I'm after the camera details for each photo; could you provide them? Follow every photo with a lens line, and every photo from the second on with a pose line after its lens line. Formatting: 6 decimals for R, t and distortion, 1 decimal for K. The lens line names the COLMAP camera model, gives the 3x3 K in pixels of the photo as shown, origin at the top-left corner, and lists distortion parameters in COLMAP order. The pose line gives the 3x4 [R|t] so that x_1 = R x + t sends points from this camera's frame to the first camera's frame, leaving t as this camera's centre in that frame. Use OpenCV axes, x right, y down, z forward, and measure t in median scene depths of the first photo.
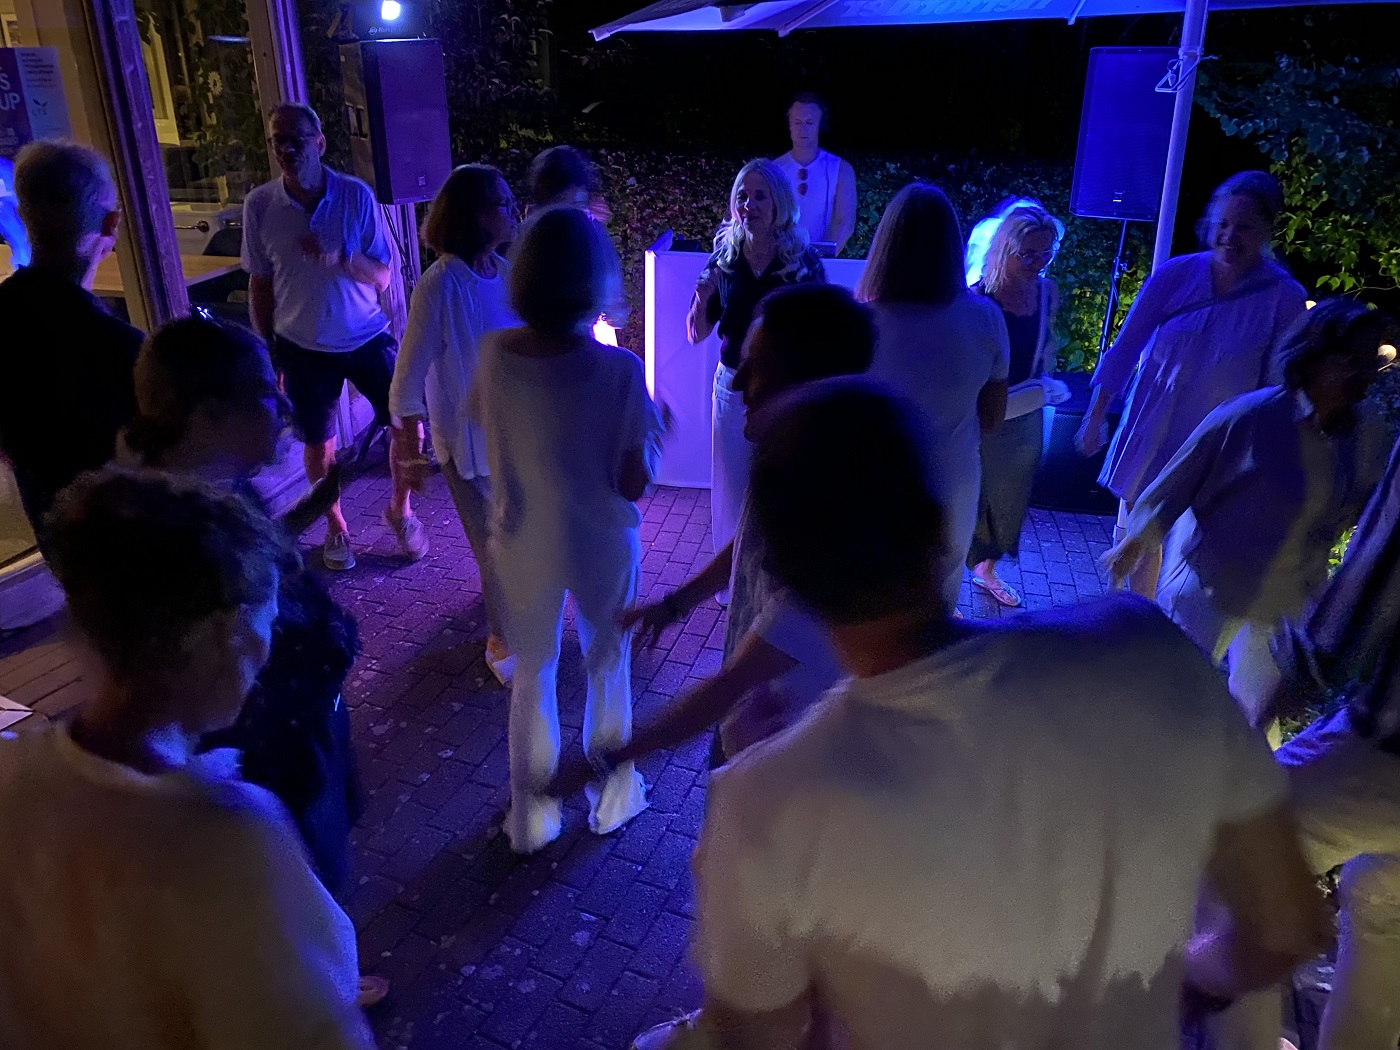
lens RADIAL K [[1051.3, 0, 696.4], [0, 1051.3, 528.1], [0, 0, 1]] dist [0.022312, -0.021258]
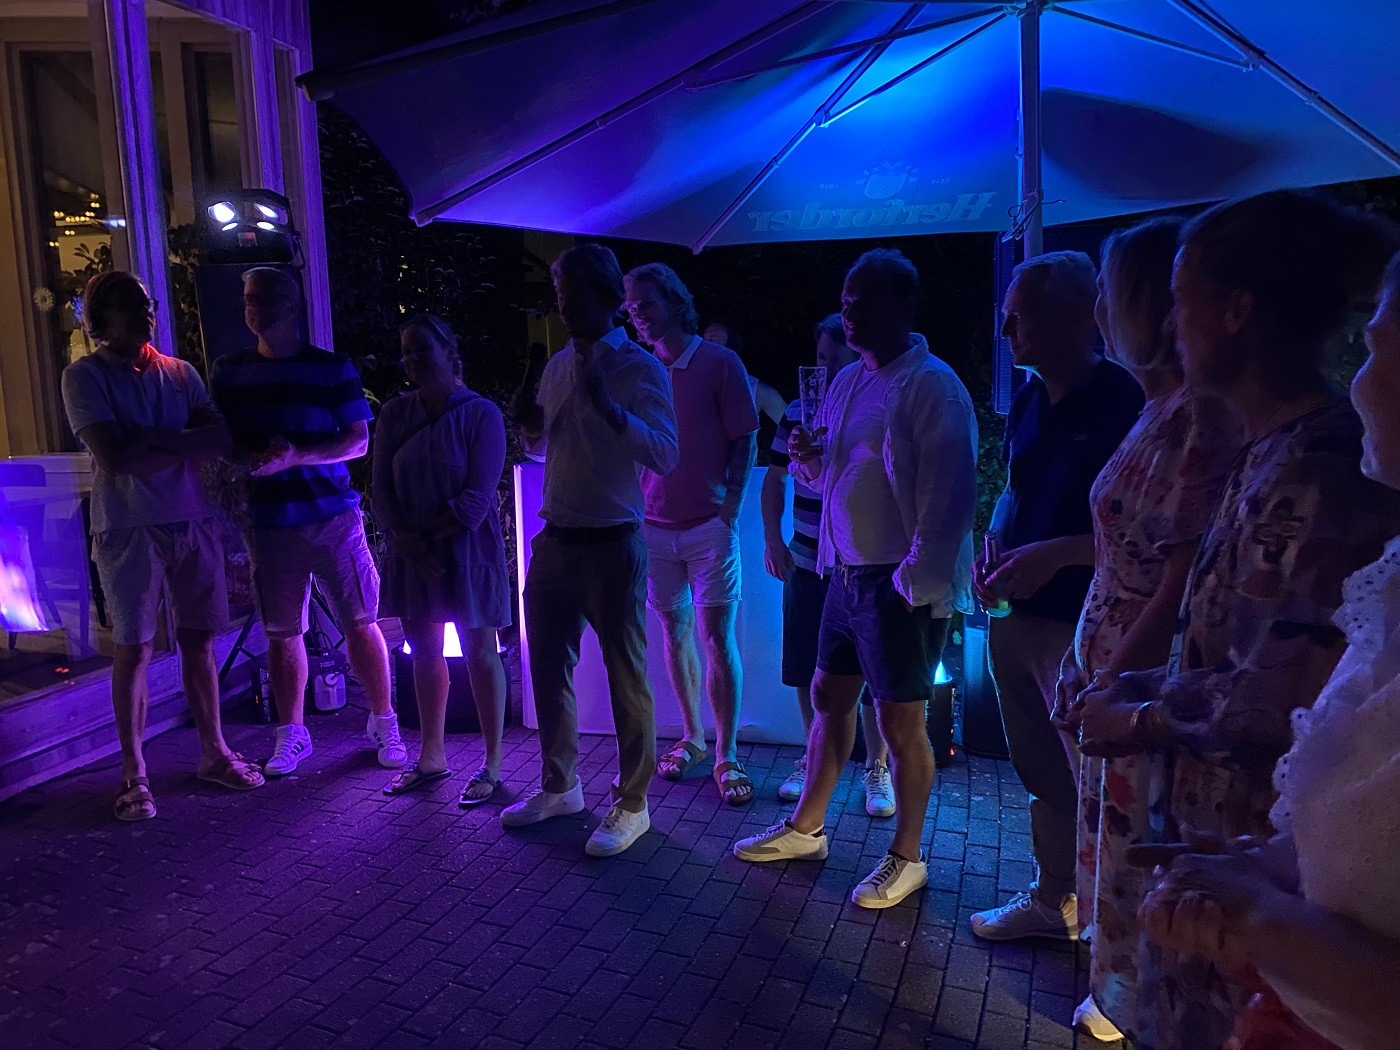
lens RADIAL K [[1051.3, 0, 702.5], [0, 1051.3, 524.0], [0, 0, 1]] dist [0.022312, -0.021258]
pose [[0.995515, -0.021131, -0.092215, 0.185626], [-0.005167, 0.961137, -0.276024, 0.031532], [0.094464, 0.275262, 0.956717, 0.155713]]
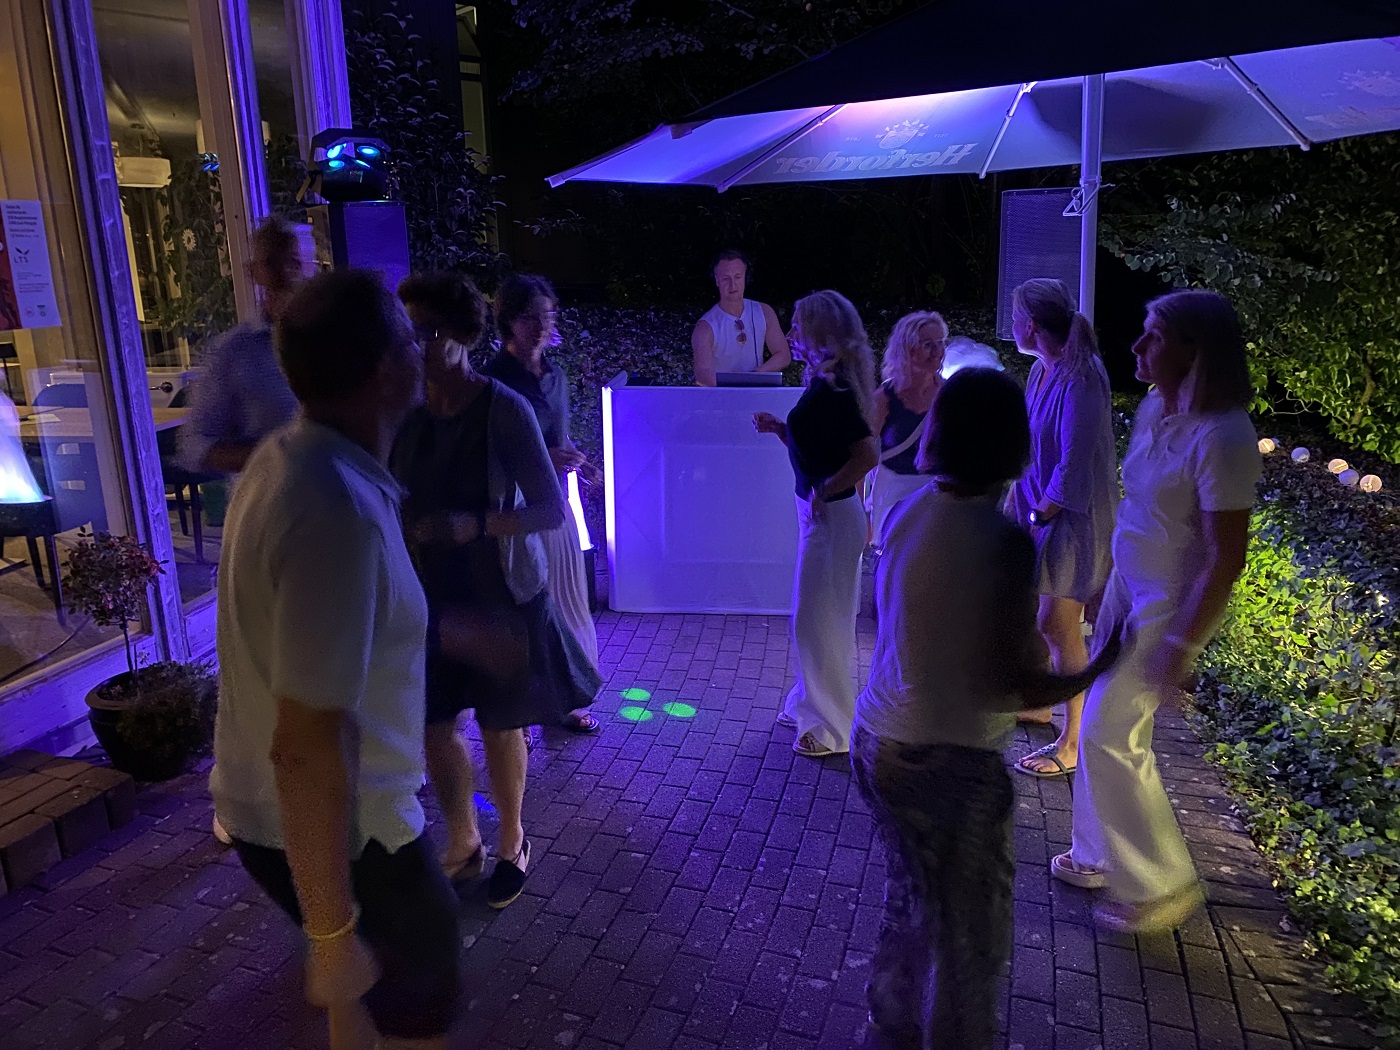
lens RADIAL K [[1051.3, 0, 701.2], [0, 1051.3, 529.0], [0, 0, 1]] dist [0.022312, -0.021258]
pose [[0.997909, -0.040638, 0.050252, -0.007781], [0.048167, 0.986089, -0.159083, 0.045036], [-0.043088, 0.161171, 0.985985, -0.012417]]
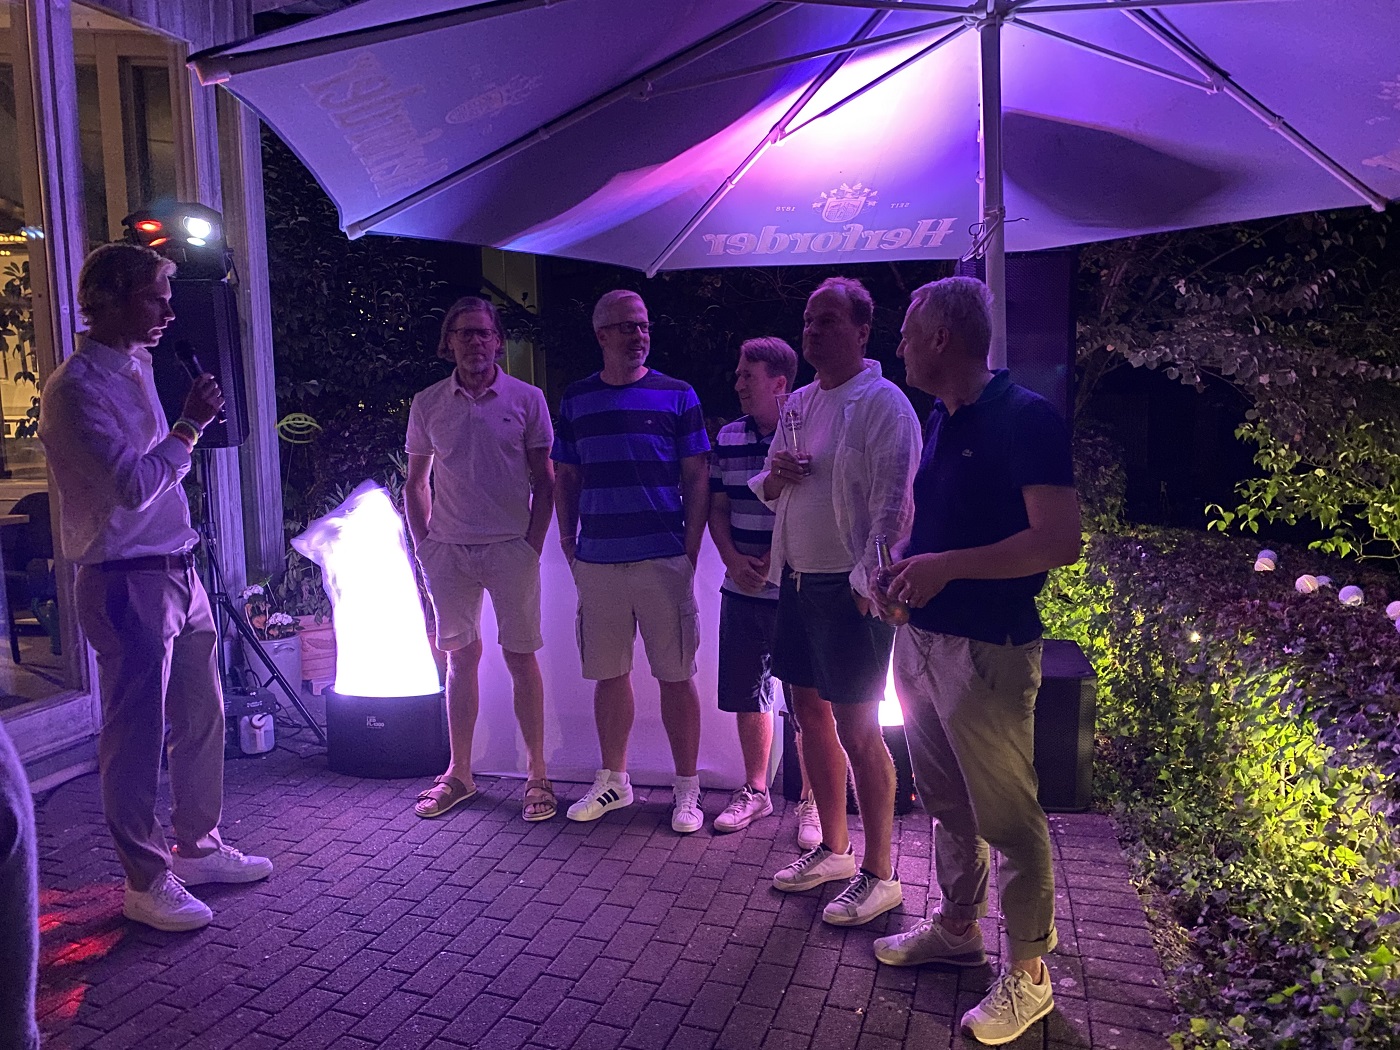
lens RADIAL K [[1051.3, 0, 703.9], [0, 1051.3, 526.3], [0, 0, 1]] dist [0.022312, -0.021258]
pose [[0.998158, -0.018854, -0.057666, 0.190391], [0.000286, 0.951939, -0.306287, 0.026448], [0.060669, 0.305706, 0.950191, 0.178473]]
